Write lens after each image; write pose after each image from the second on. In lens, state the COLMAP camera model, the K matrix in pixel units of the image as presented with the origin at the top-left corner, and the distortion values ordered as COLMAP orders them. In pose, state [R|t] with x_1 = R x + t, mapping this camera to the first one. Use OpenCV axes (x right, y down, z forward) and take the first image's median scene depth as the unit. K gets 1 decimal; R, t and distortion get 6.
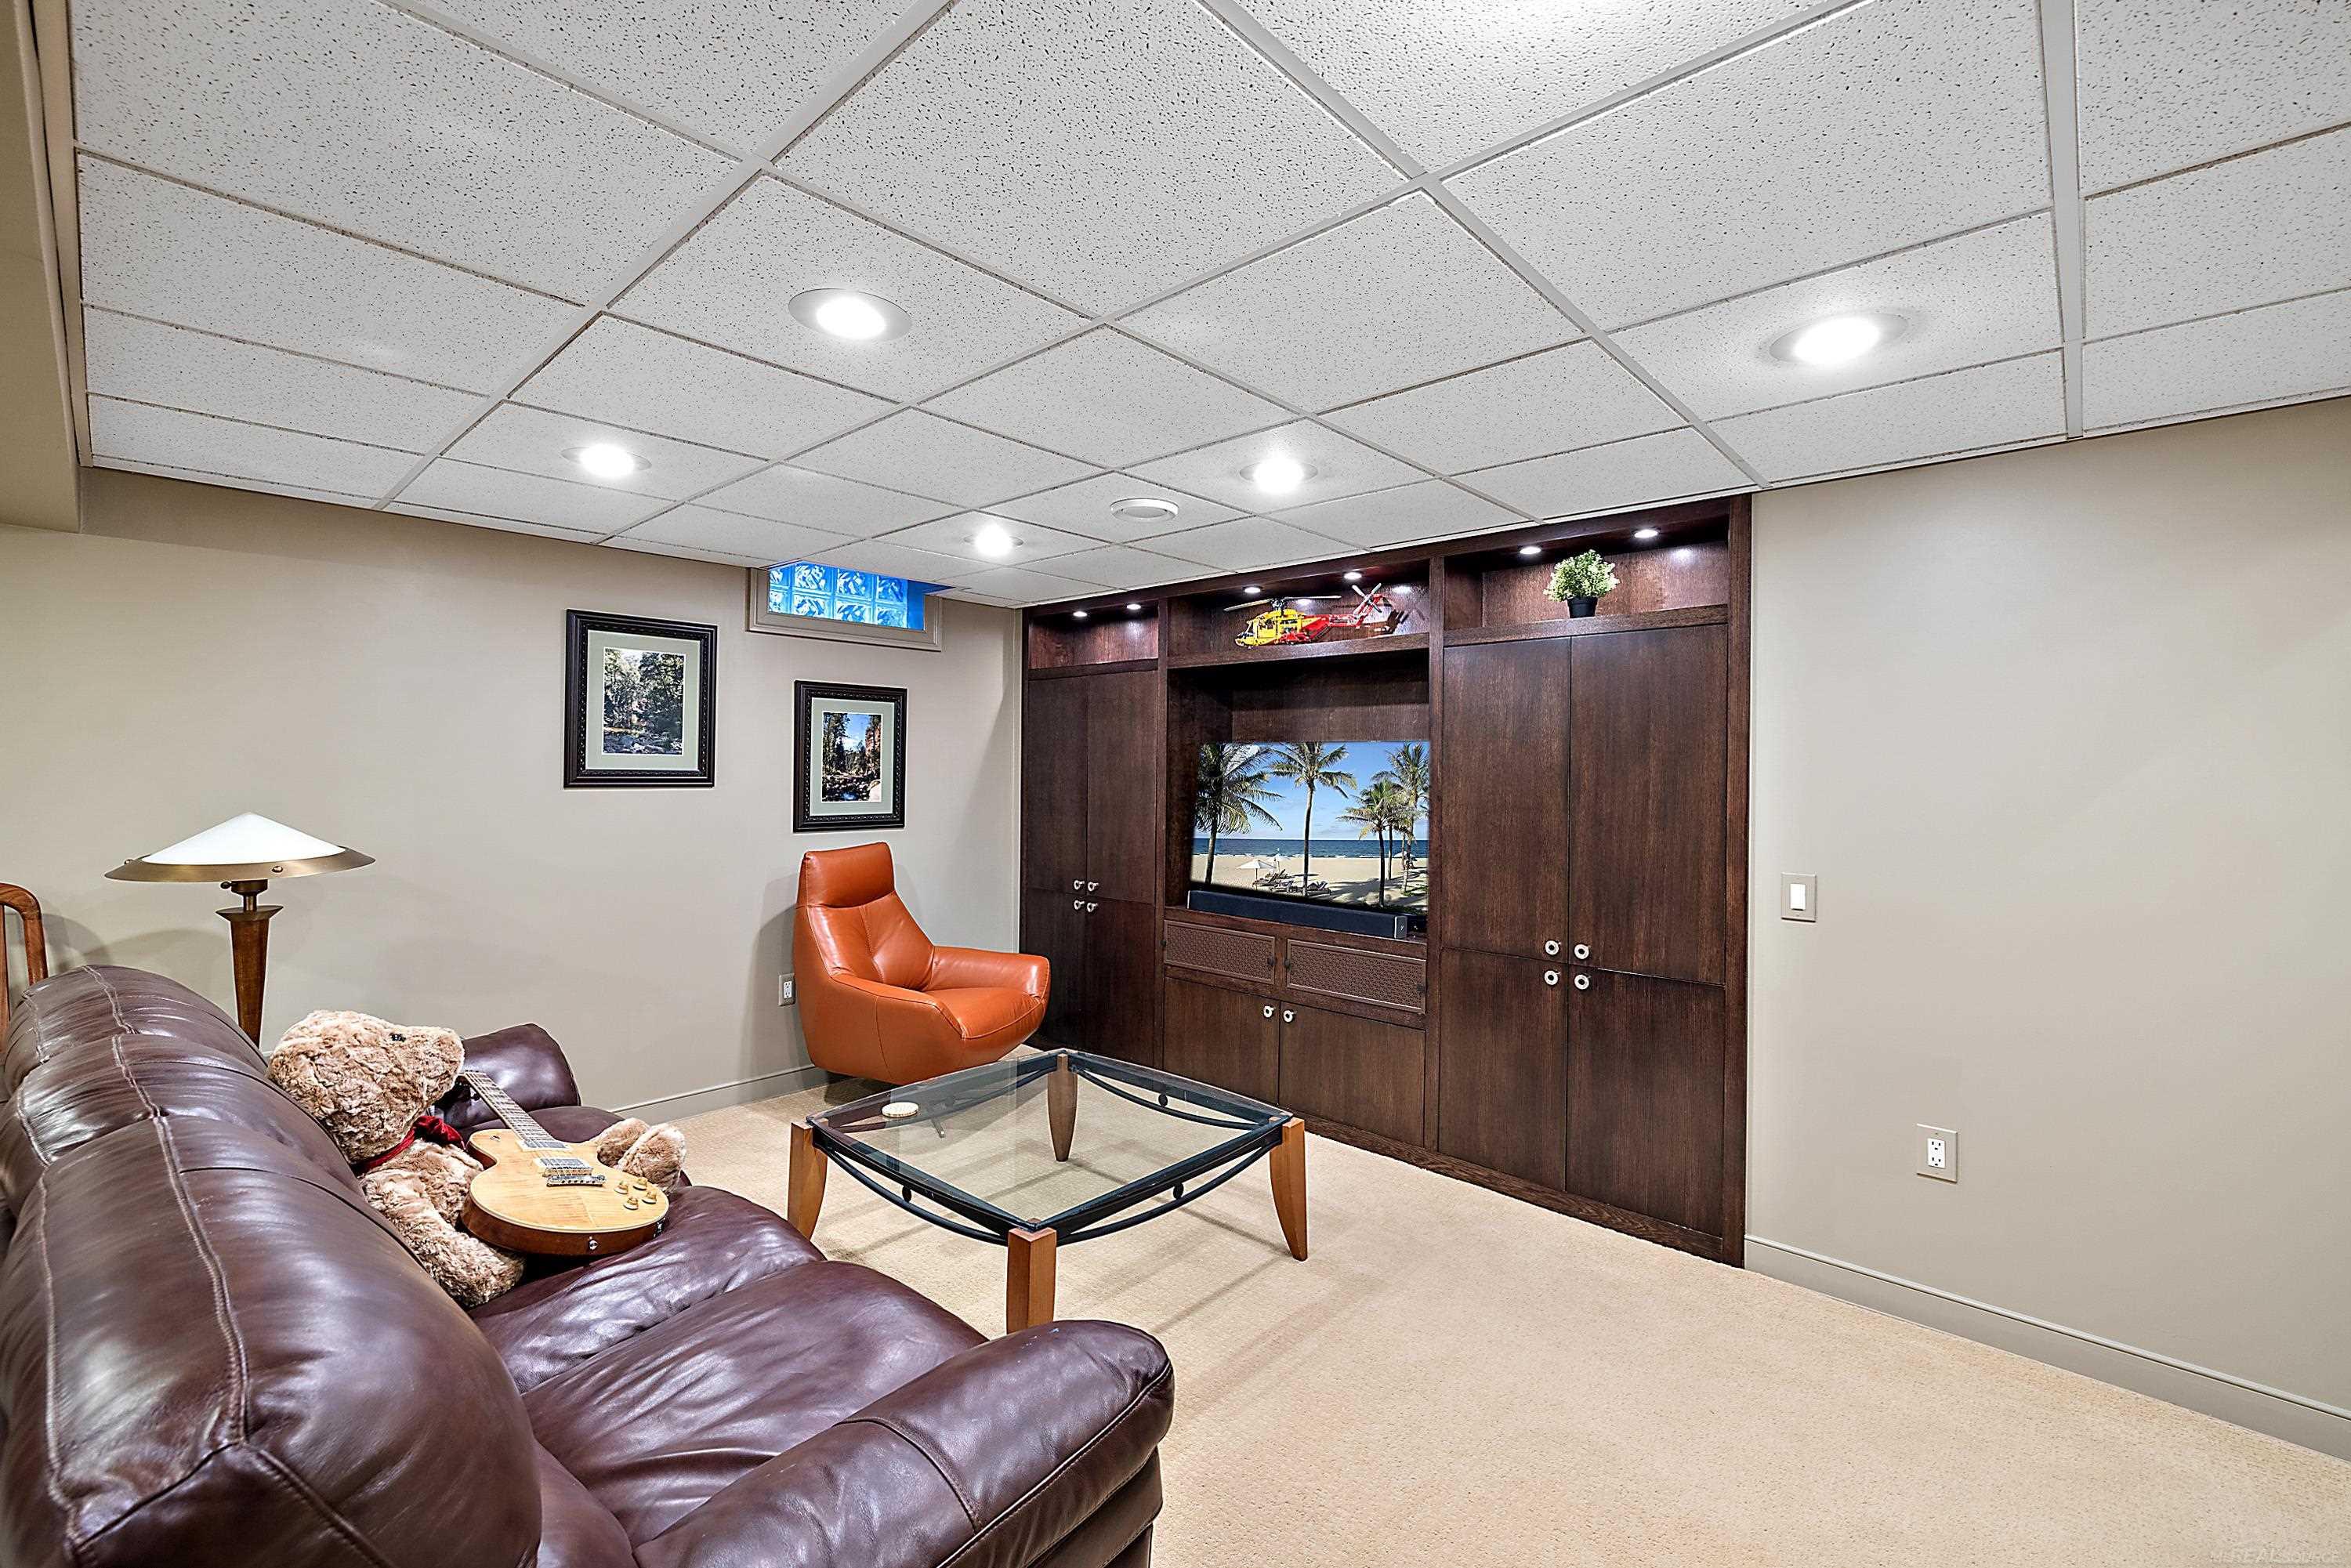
lens RADIAL K [[990.3, 0, 1156.4], [0, 990.3, 774.4], [0, 0, 1]] dist [0.000434, -0.000616]
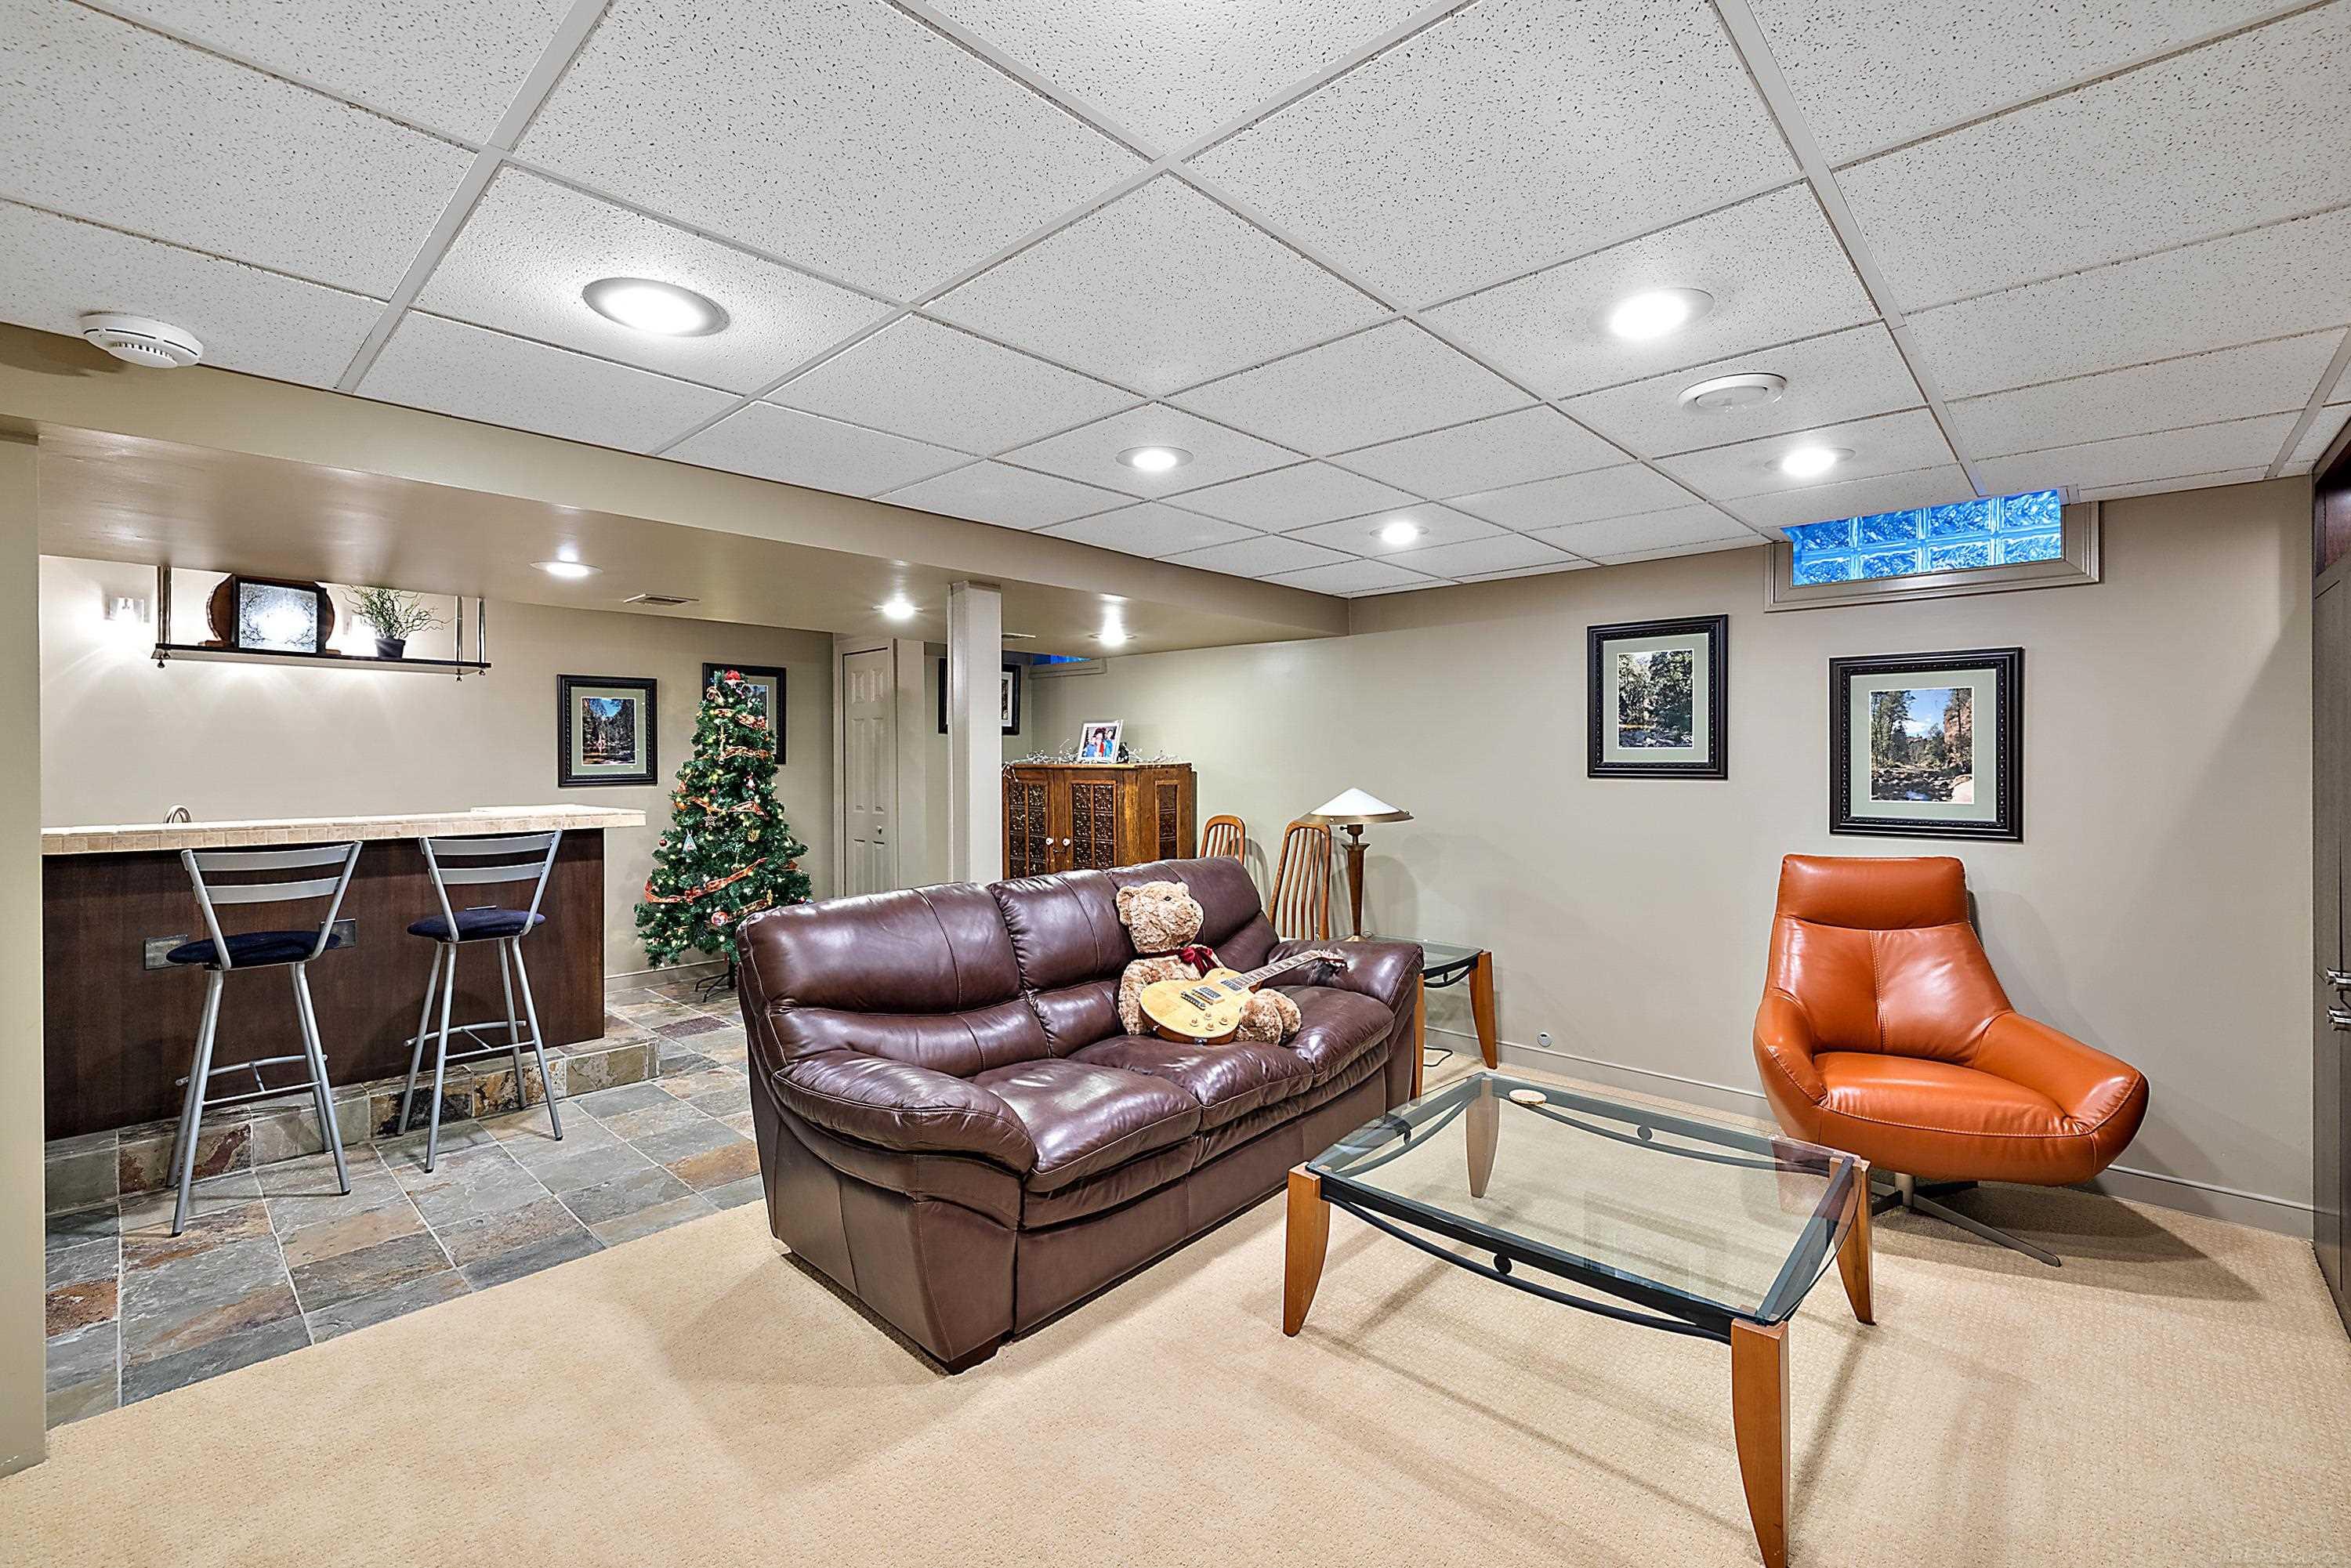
lens RADIAL K [[990.3, 0, 1160.3], [0, 990.3, 764.4], [0, 0, 1]] dist [0.000434, -0.000616]
pose [[-0.007137, -0.003685, -0.999968, 0.544476], [-0.006645, 0.999971, -0.003638, 0.005233], [0.999952, 0.006619, -0.007161, 0.458004]]
